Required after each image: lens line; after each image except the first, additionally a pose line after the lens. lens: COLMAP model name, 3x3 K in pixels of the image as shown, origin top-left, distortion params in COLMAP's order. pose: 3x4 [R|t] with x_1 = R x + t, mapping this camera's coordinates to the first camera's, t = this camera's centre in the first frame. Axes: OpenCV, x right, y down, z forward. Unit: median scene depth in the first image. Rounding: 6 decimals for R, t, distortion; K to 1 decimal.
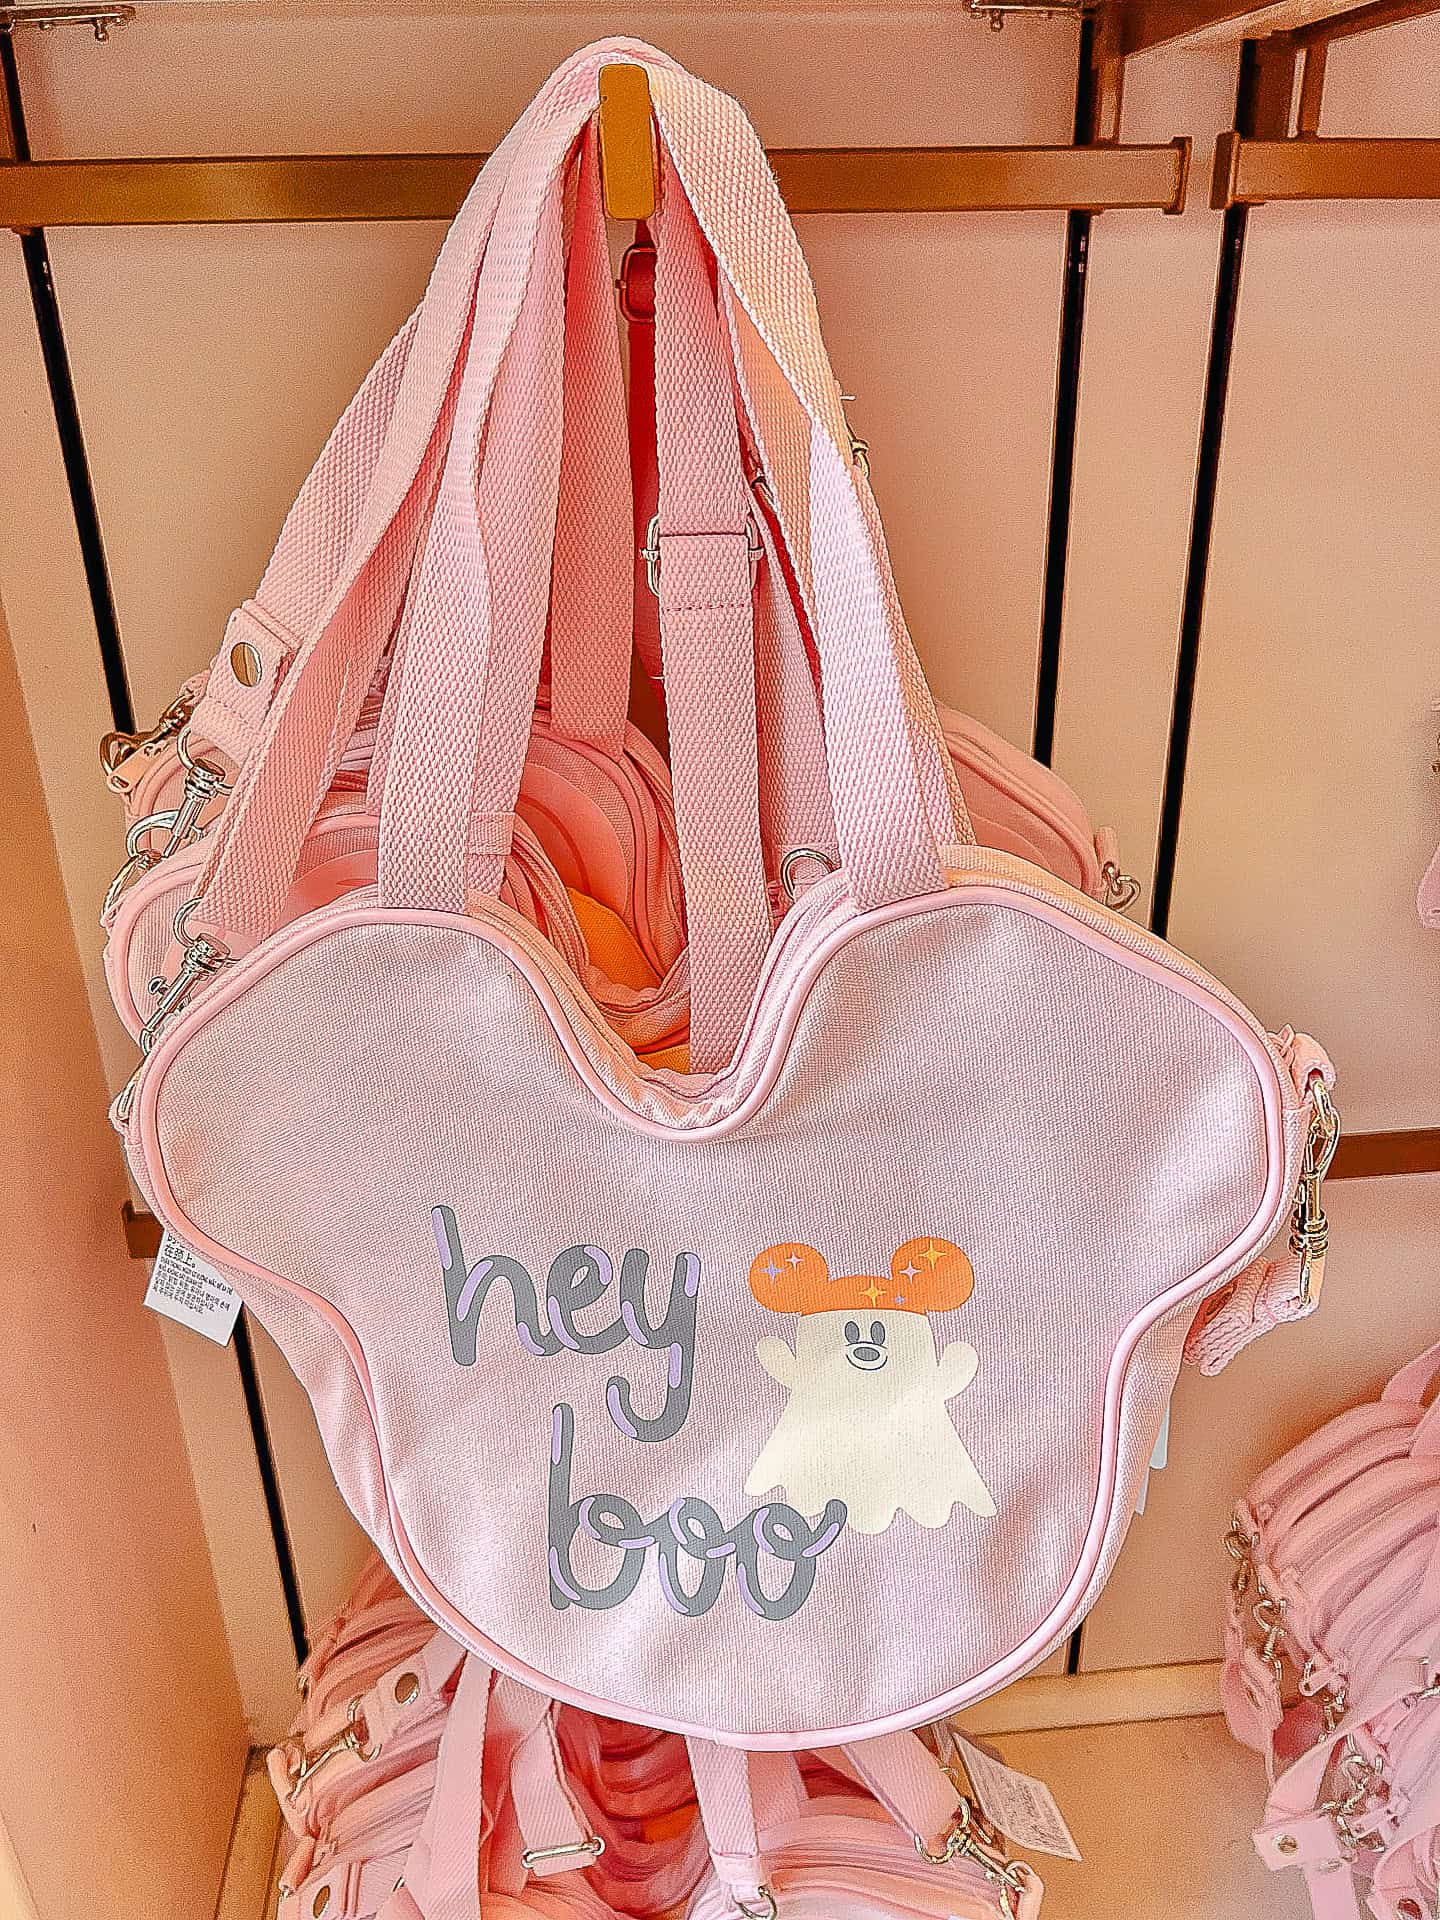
lens RADIAL K [[1566.4, 0, 730.6], [0, 1566.4, 956.9], [0, 0, 1]] dist [0.023719, -0.059499]
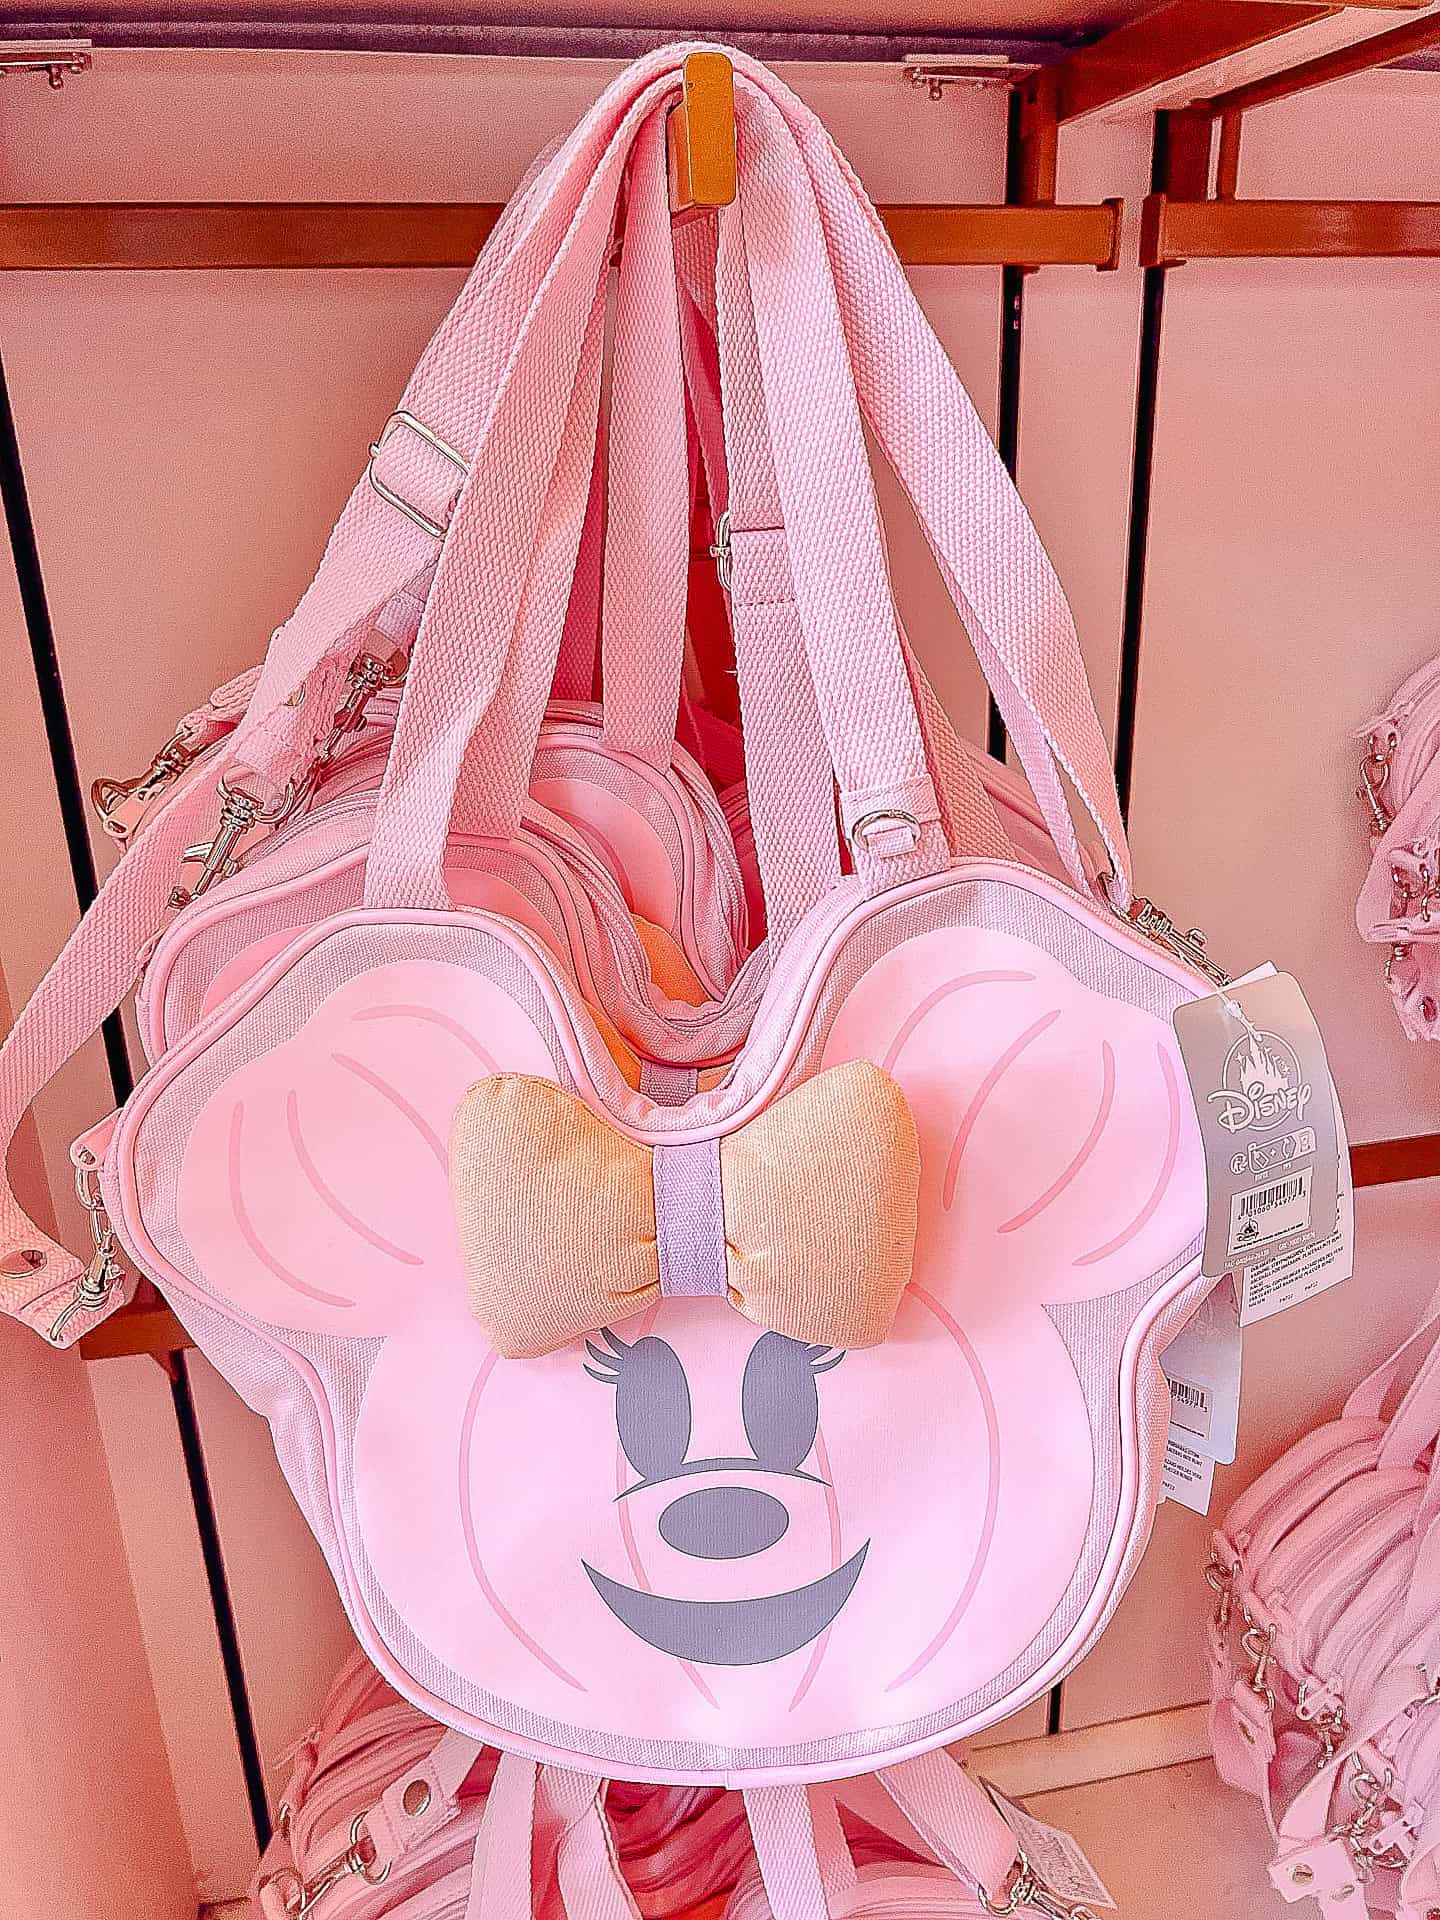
lens RADIAL K [[1566.4, 0, 714.1], [0, 1566.4, 961.6], [0, 0, 1]] dist [0.023719, -0.059499]
pose [[0.992278, -0.047906, 0.114407, -0.117086], [0.056544, 0.995692, -0.073488, 0.050554], [-0.110394, 0.079389, 0.990712, 0.016713]]
